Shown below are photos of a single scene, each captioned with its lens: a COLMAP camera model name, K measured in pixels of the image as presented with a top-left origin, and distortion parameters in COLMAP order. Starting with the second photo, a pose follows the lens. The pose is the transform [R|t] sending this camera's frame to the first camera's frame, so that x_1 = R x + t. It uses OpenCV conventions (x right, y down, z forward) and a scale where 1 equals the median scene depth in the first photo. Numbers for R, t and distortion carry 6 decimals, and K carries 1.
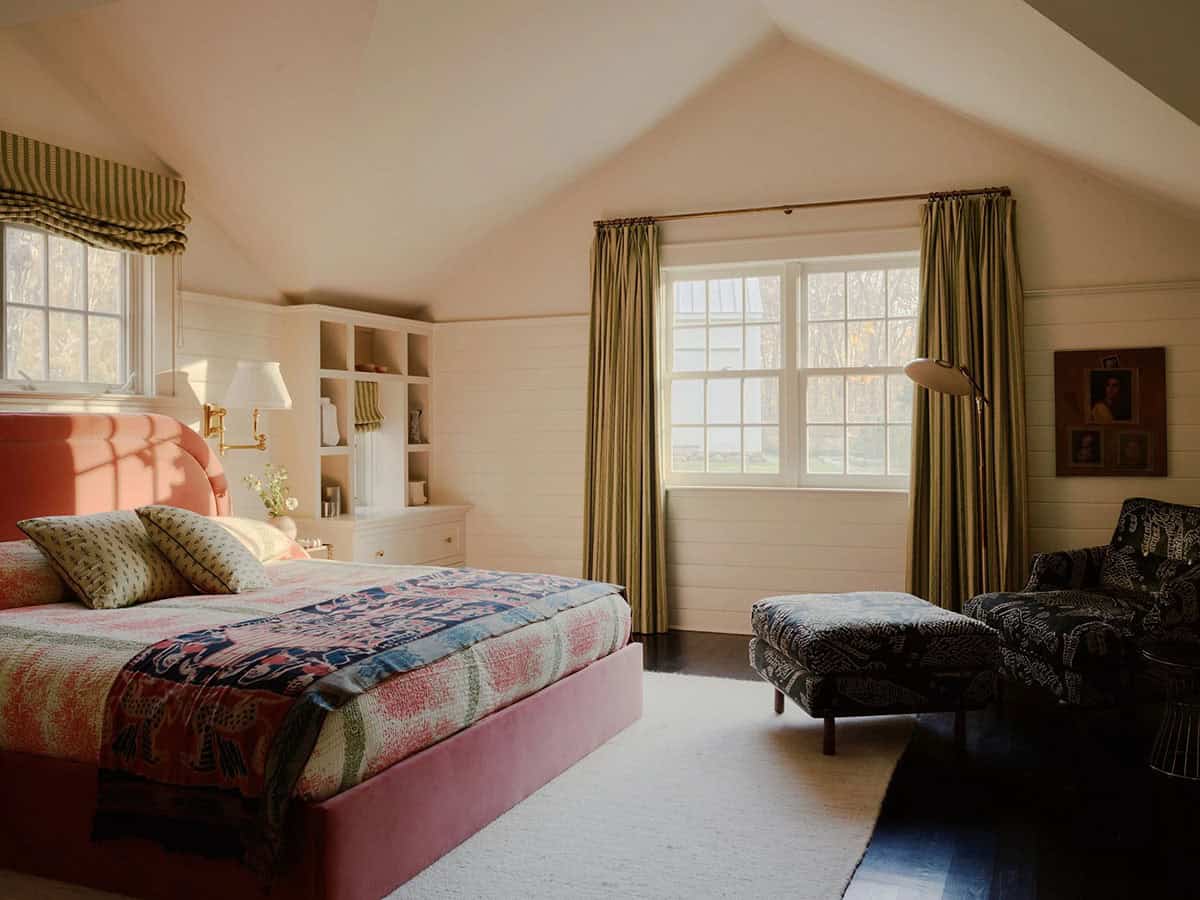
lens RADIAL K [[1069.5, 0, 600.2], [0, 1069.5, 446.3], [0, 0, 1]] dist [-0.004877, -0.004376]
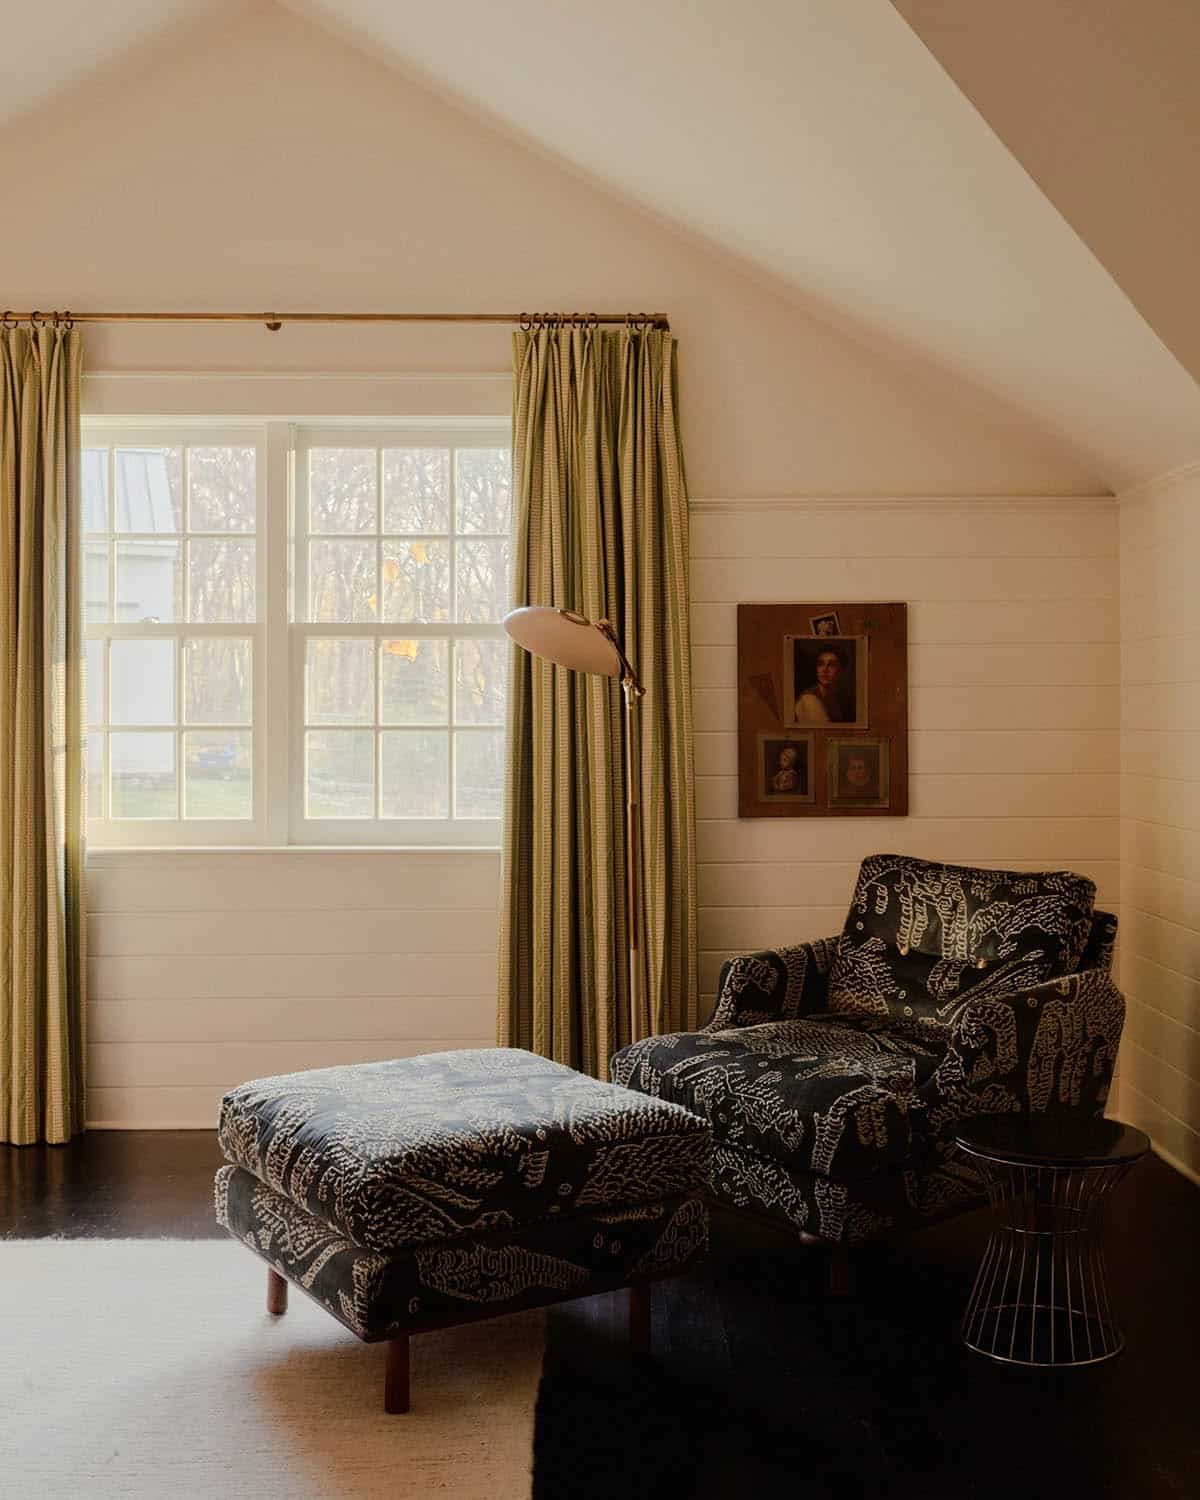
lens RADIAL K [[1443.5, 0, 551.9], [0, 1443.5, 727.1], [0, 0, 1]] dist [0.002048, 0.000000]
pose [[0.907951, 0.004901, 0.419047, 0.002801], [0.004197, 0.999775, -0.020787, -0.006046], [-0.419055, 0.020633, 0.907727, 0.344414]]
